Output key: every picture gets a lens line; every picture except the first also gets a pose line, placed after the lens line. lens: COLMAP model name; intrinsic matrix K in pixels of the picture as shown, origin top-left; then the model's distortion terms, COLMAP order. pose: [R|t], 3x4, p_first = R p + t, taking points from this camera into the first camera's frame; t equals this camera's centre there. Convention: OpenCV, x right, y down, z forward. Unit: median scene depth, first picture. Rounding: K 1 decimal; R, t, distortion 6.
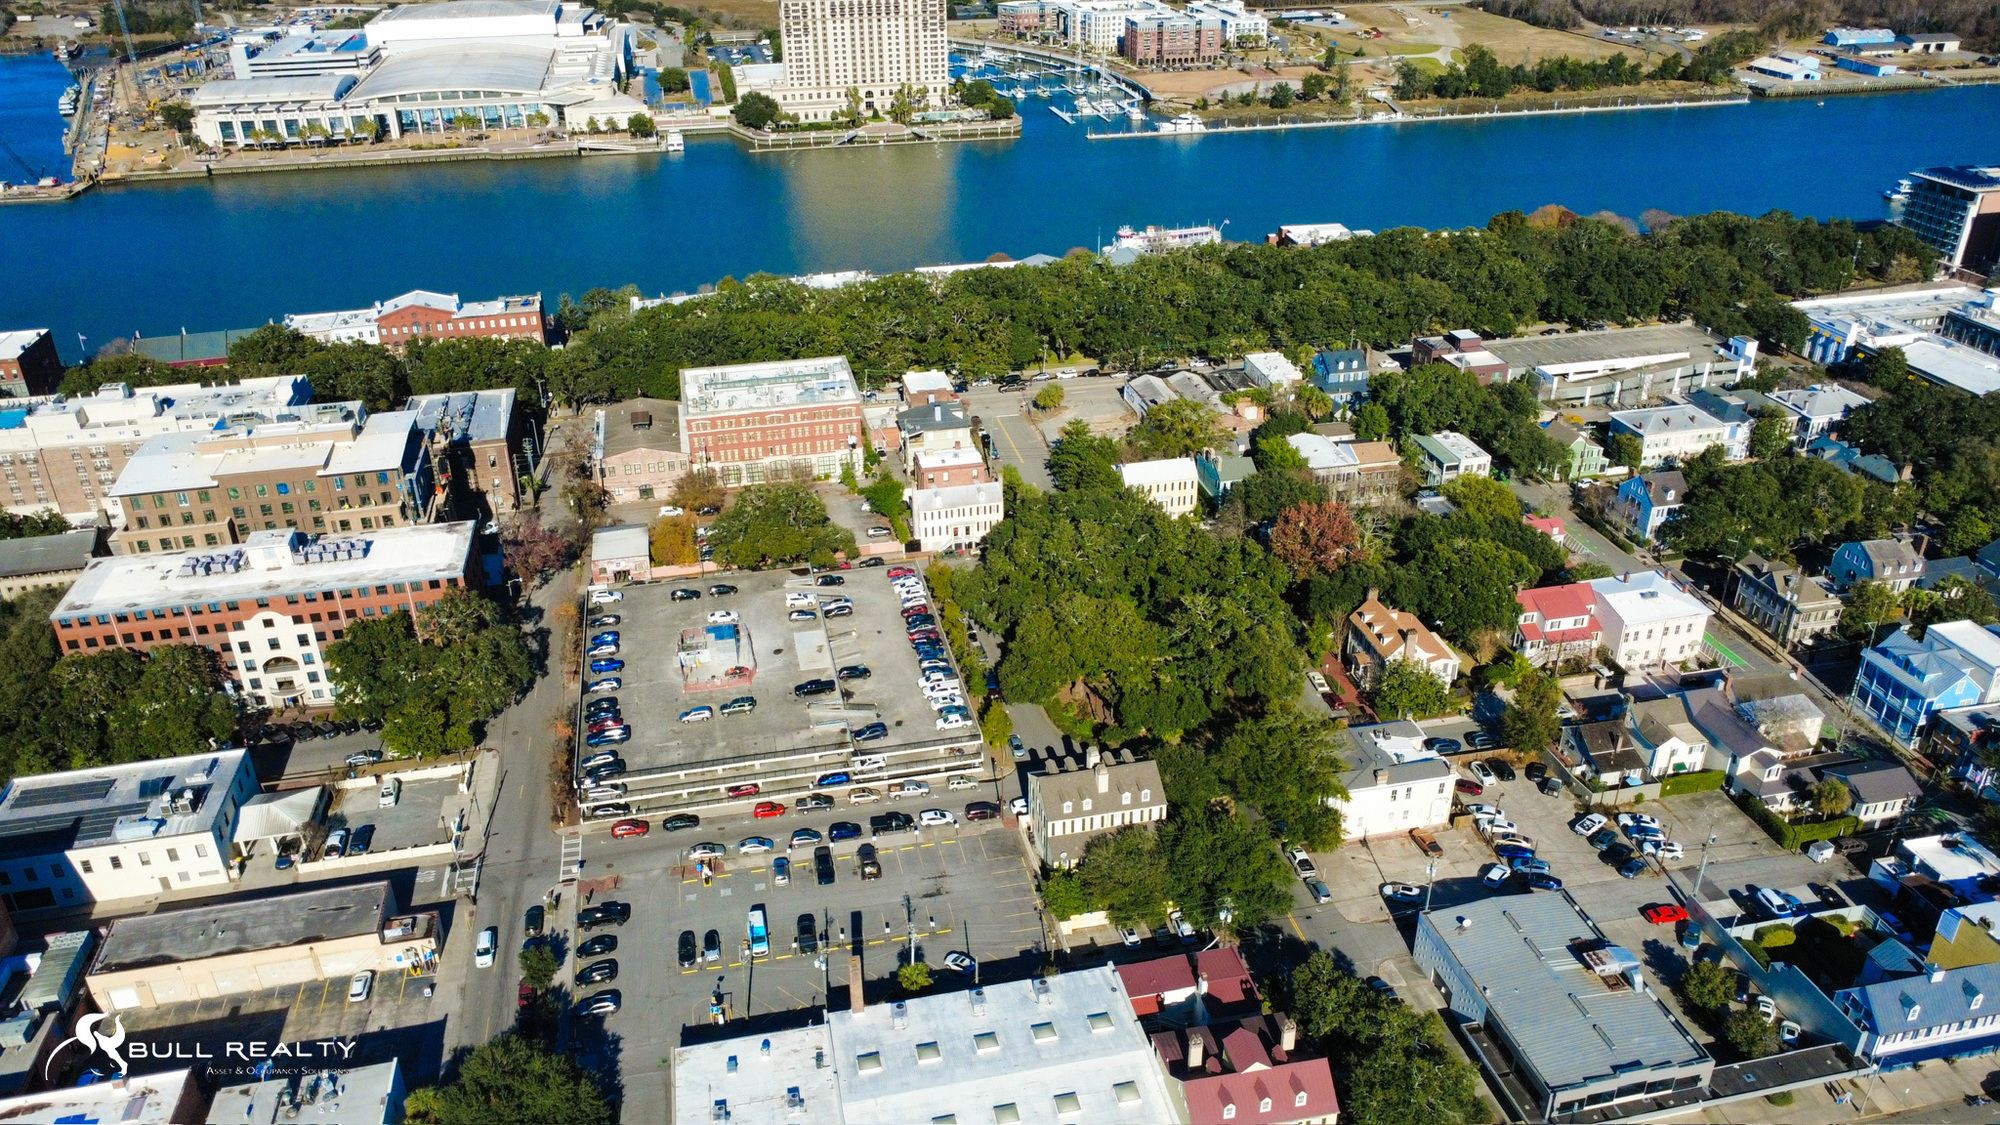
lens RADIAL K [[1456.6, 0, 1000.0], [0, 1456.6, 562.5], [0, 0, 1]] dist [0.000462, -0.001582]
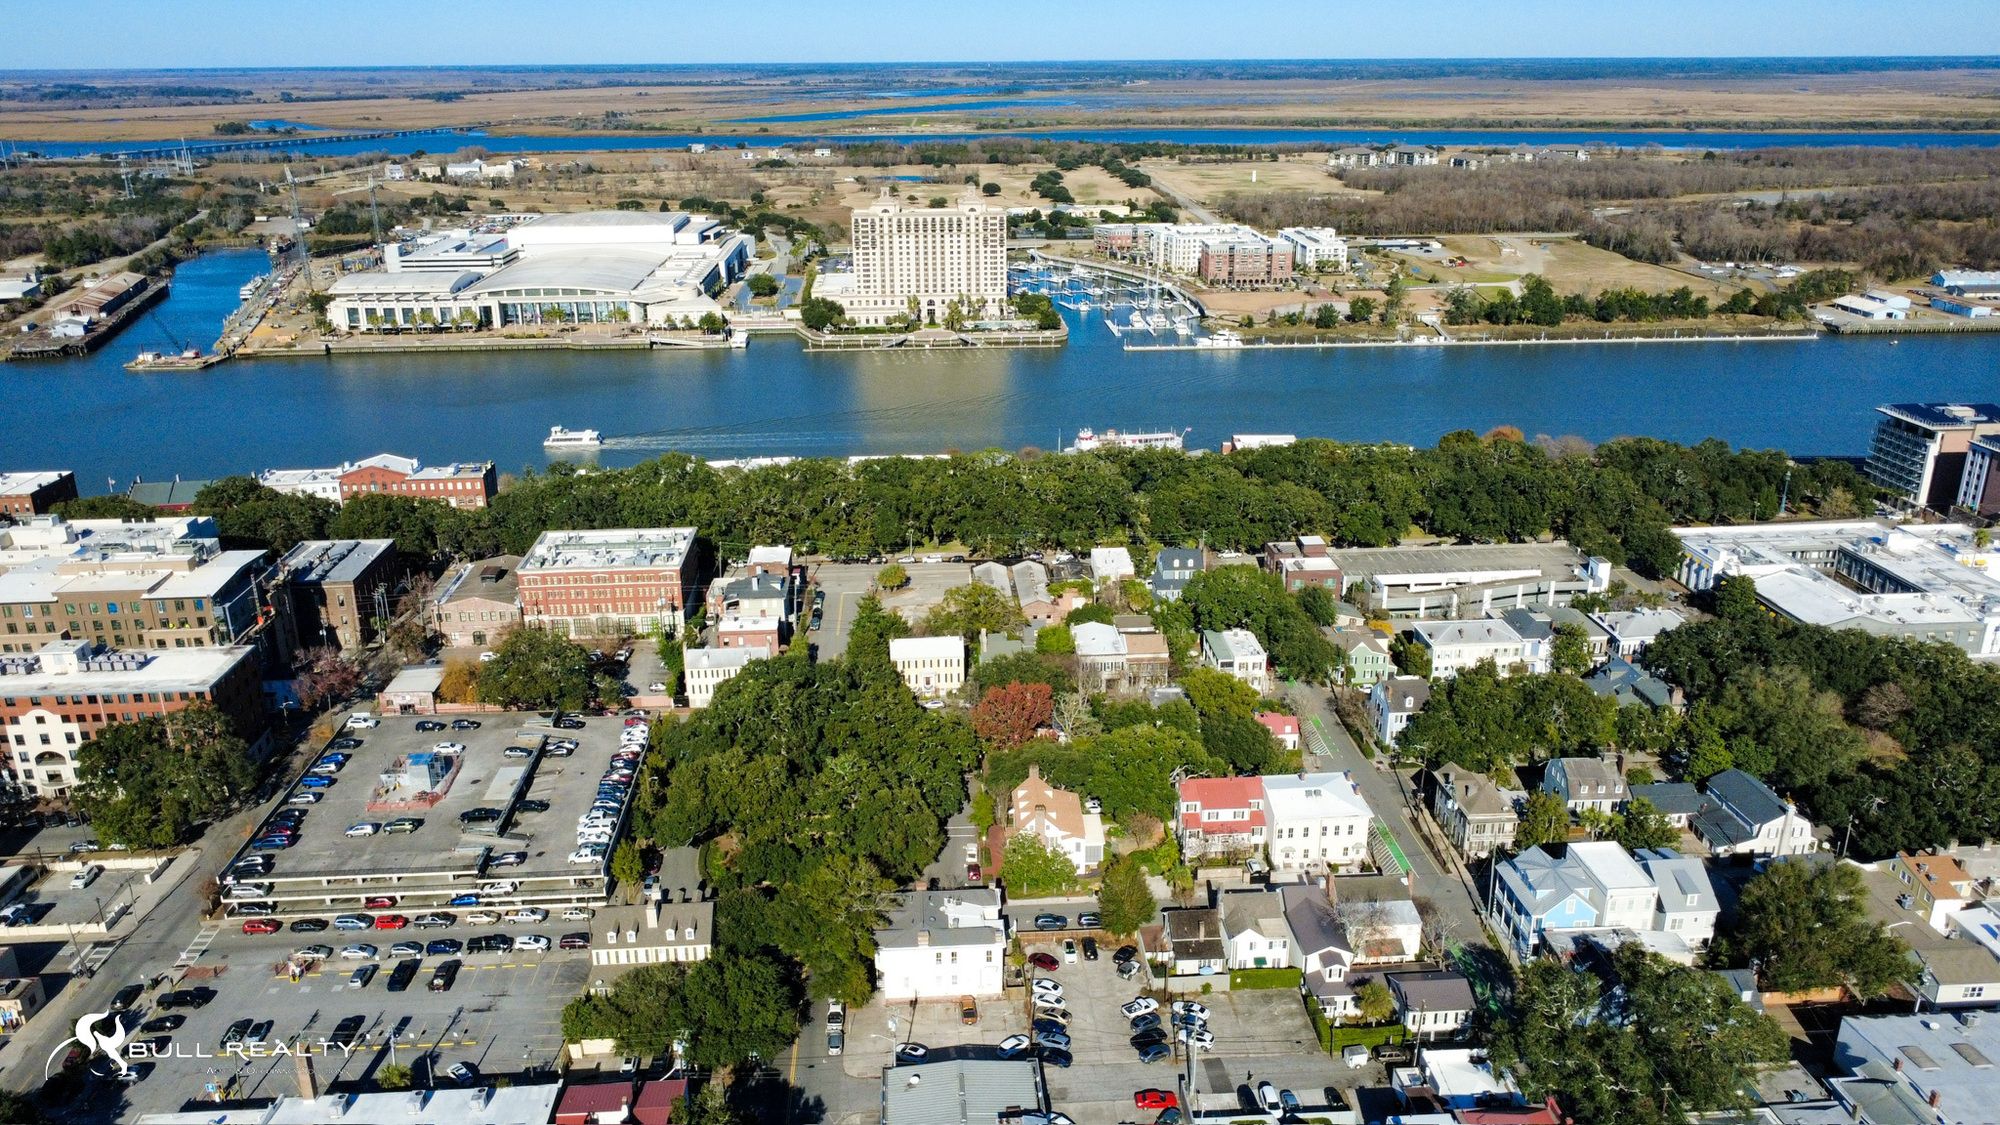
lens RADIAL K [[1456.6, 0, 1000.0], [0, 1456.6, 562.5], [0, 0, 1]] dist [0.000462, -0.001582]
pose [[0.988638, 0.055427, -0.139720, 0.227822], [-0.074437, 0.988082, -0.134732, 0.010372], [0.130588, 0.143602, 0.980982, -0.018763]]
